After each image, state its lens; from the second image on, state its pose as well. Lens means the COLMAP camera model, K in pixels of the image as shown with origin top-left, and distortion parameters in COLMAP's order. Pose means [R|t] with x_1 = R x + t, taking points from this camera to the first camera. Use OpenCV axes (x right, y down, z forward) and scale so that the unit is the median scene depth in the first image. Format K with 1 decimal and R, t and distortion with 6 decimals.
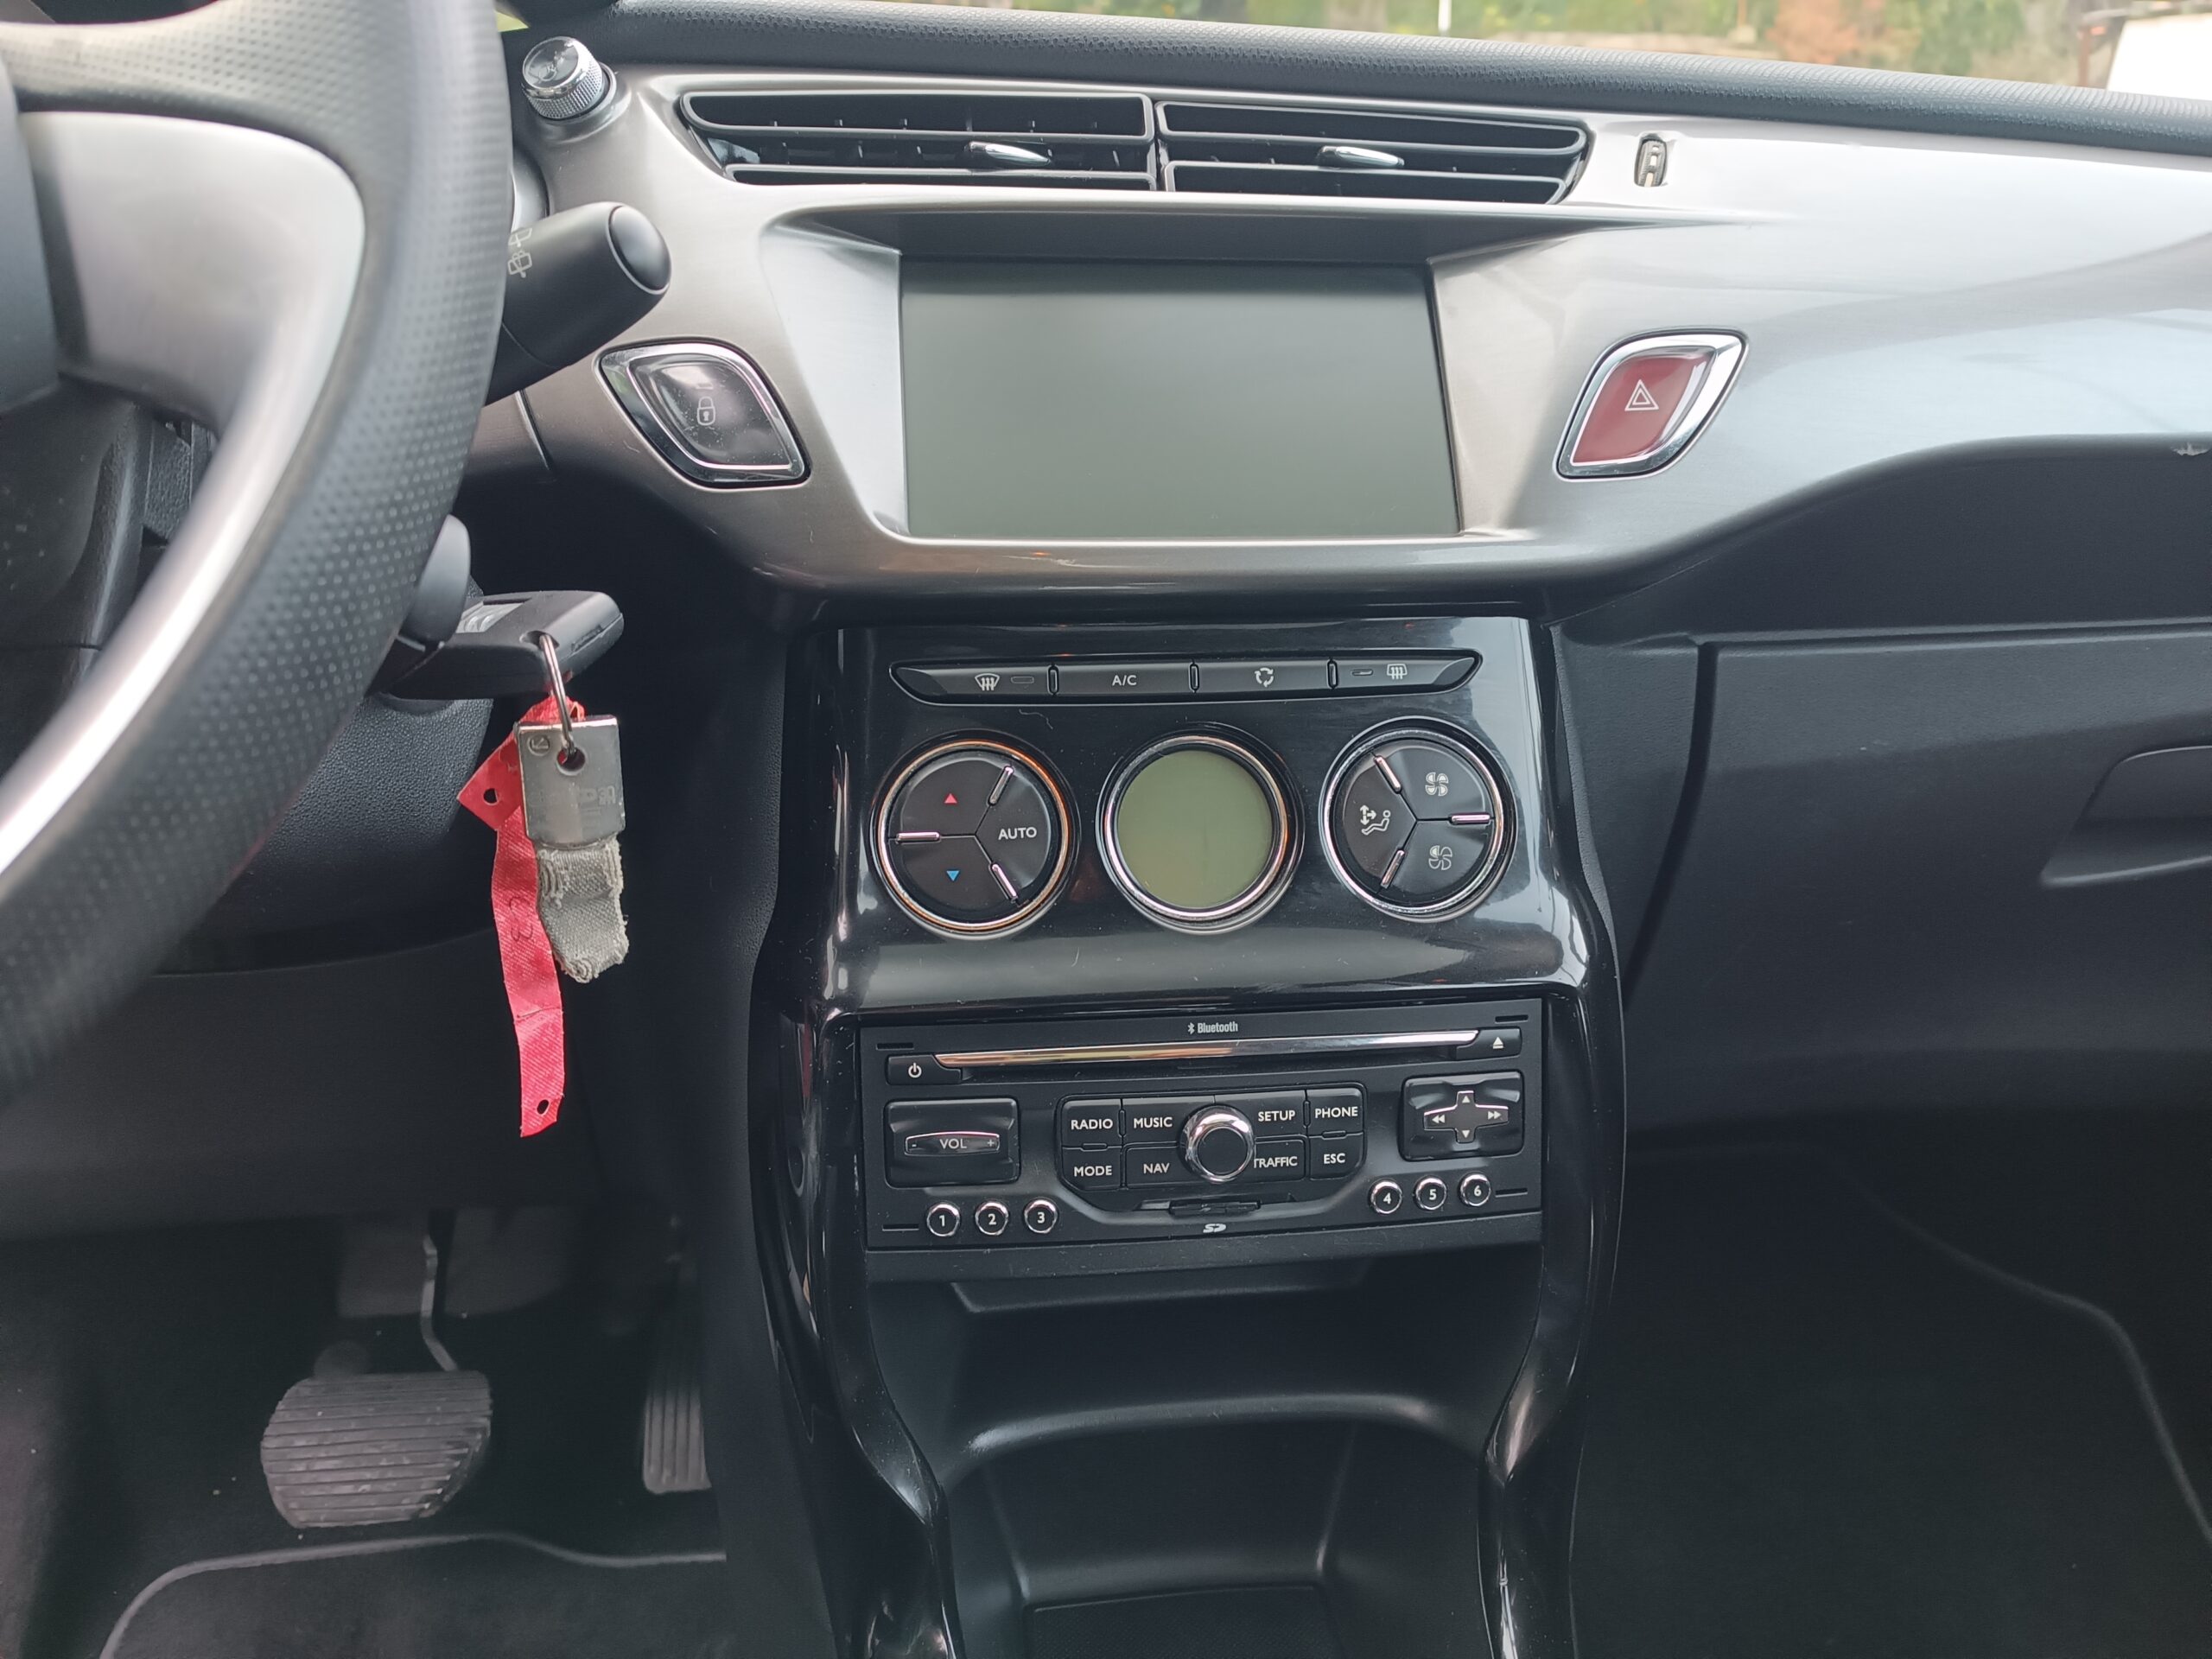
lens RADIAL K [[1599.0, 0, 1106.0], [0, 1599.0, 829.5], [0, 0, 1]] dist [0.060275, -0.123967]
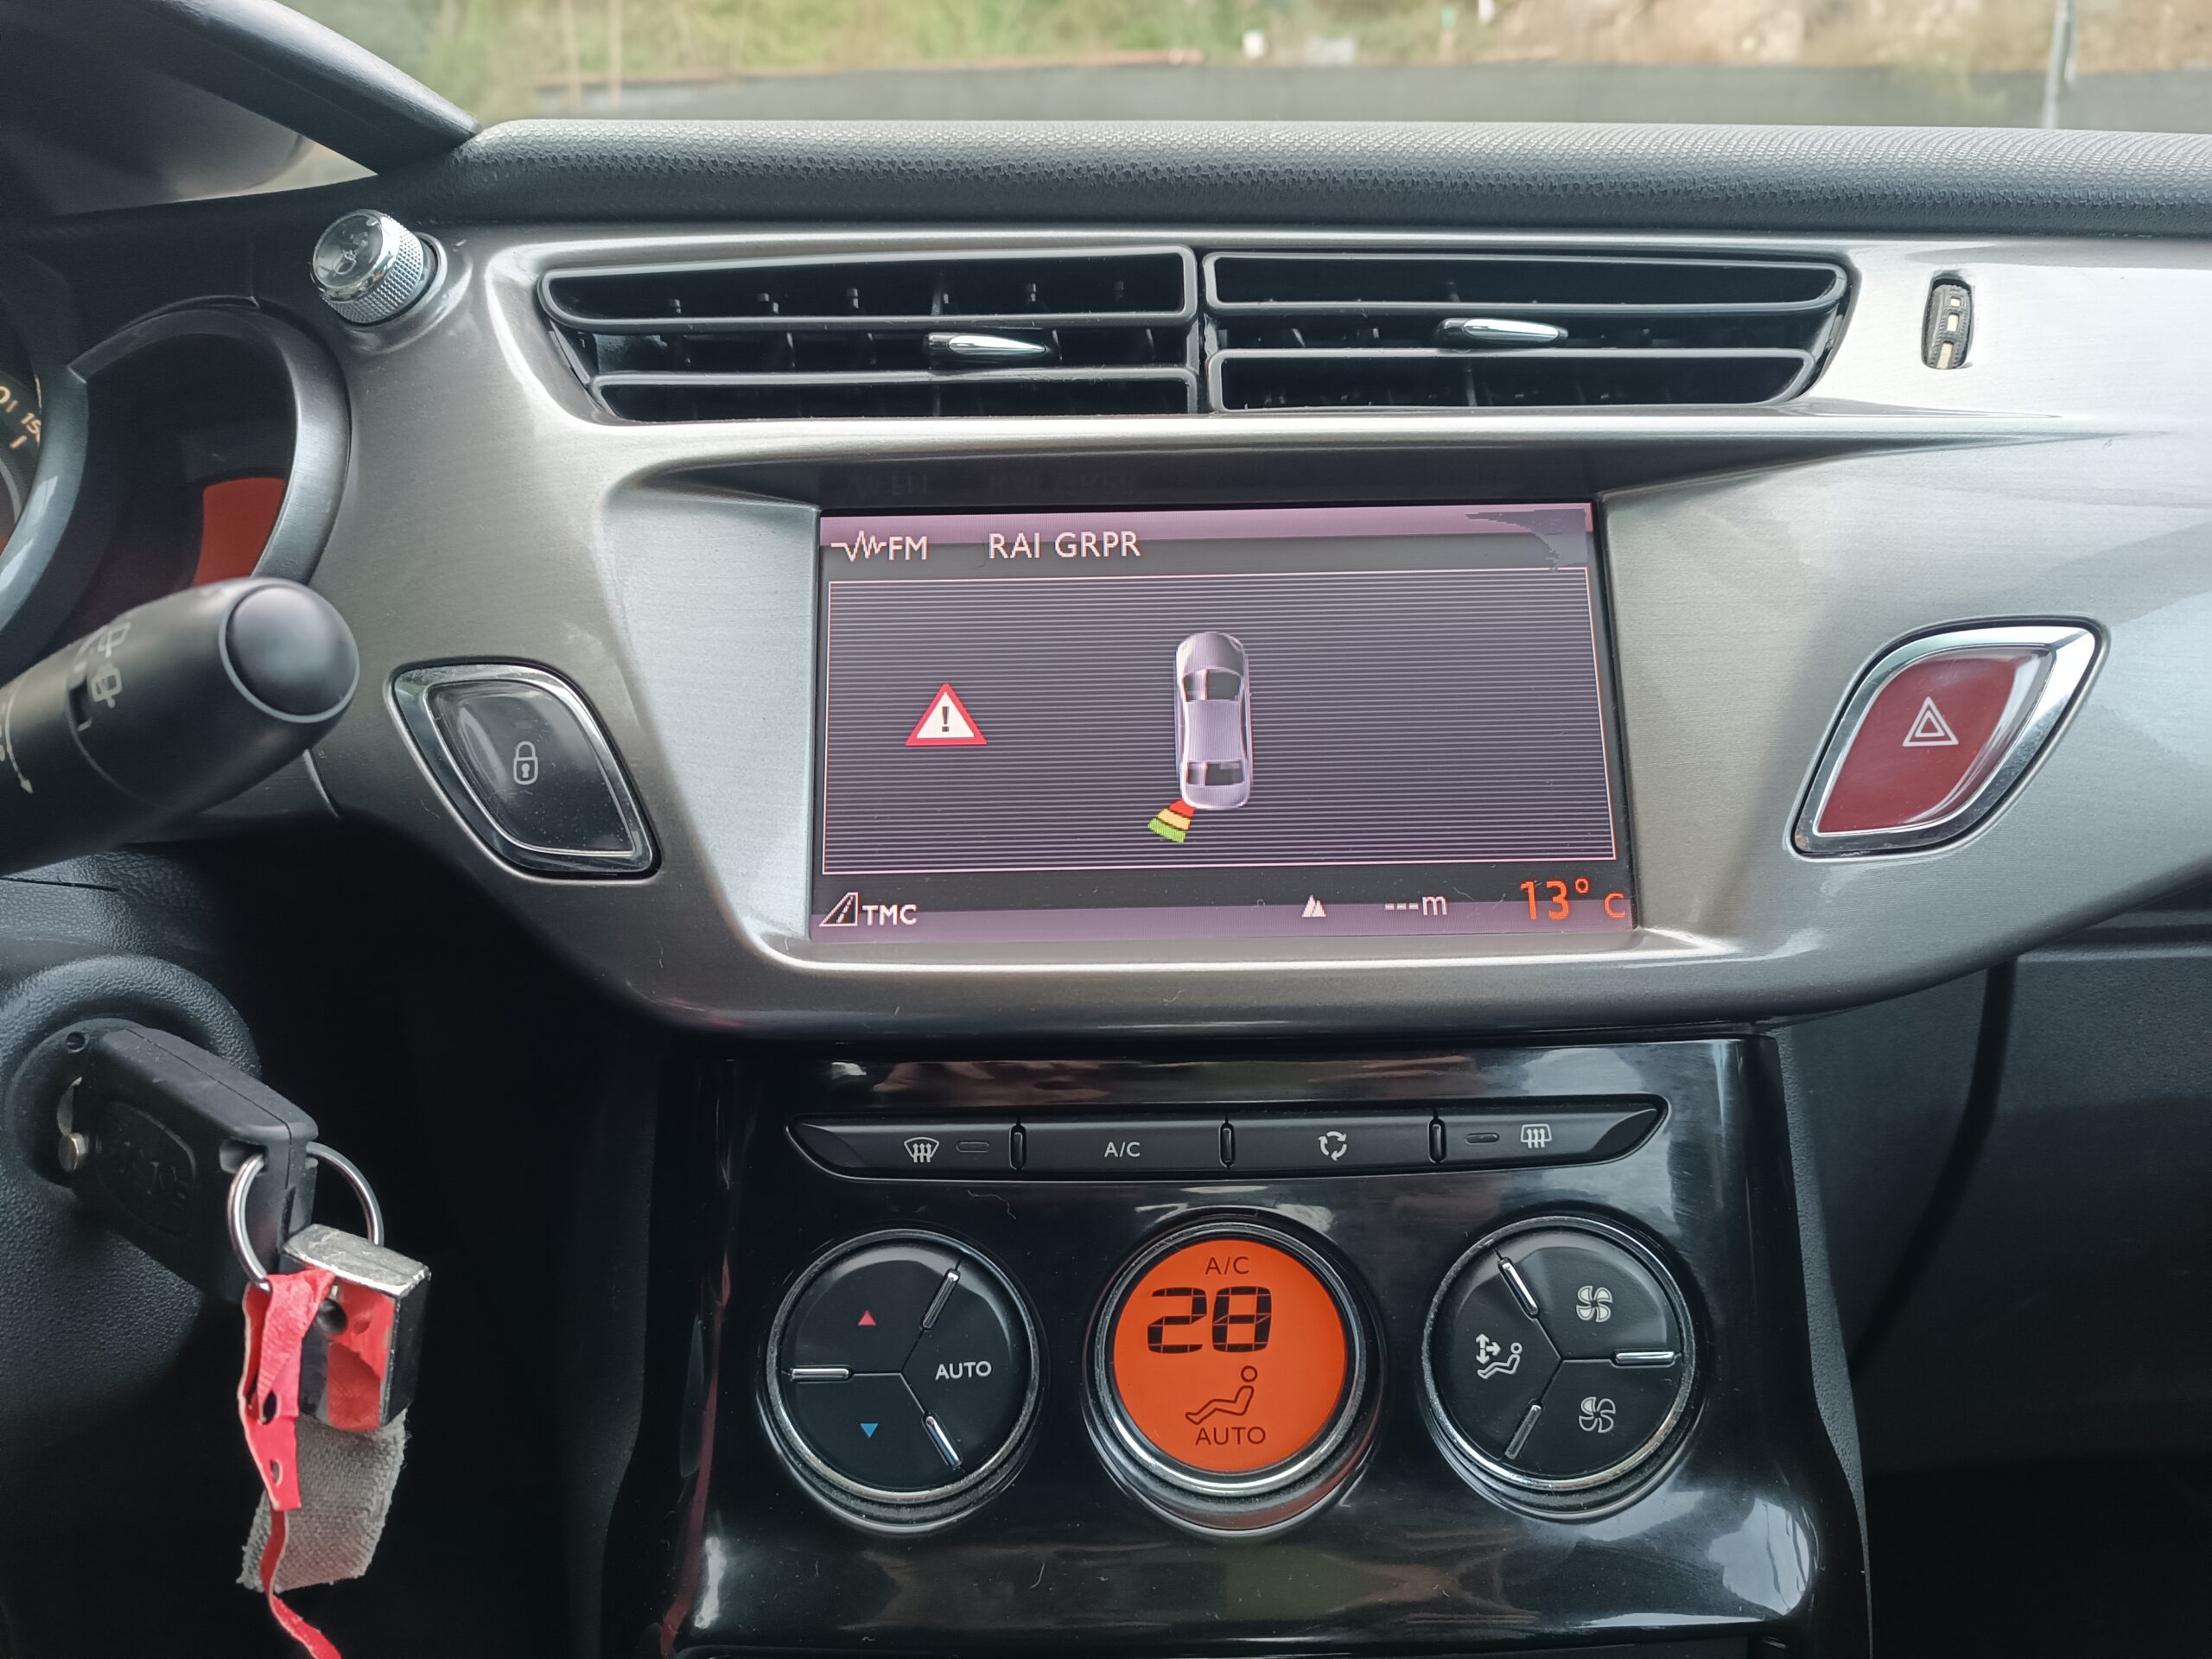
lens RADIAL K [[1620.2, 0, 1106.0], [0, 1620.2, 829.5], [0, 0, 1]] dist [-0.006412, -0.006988]
pose [[0.992812, 0.014487, -0.118802, 0.080757], [-0.010324, 0.999314, 0.035575, -0.243175], [0.119236, -0.034093, 0.992280, 0.310761]]
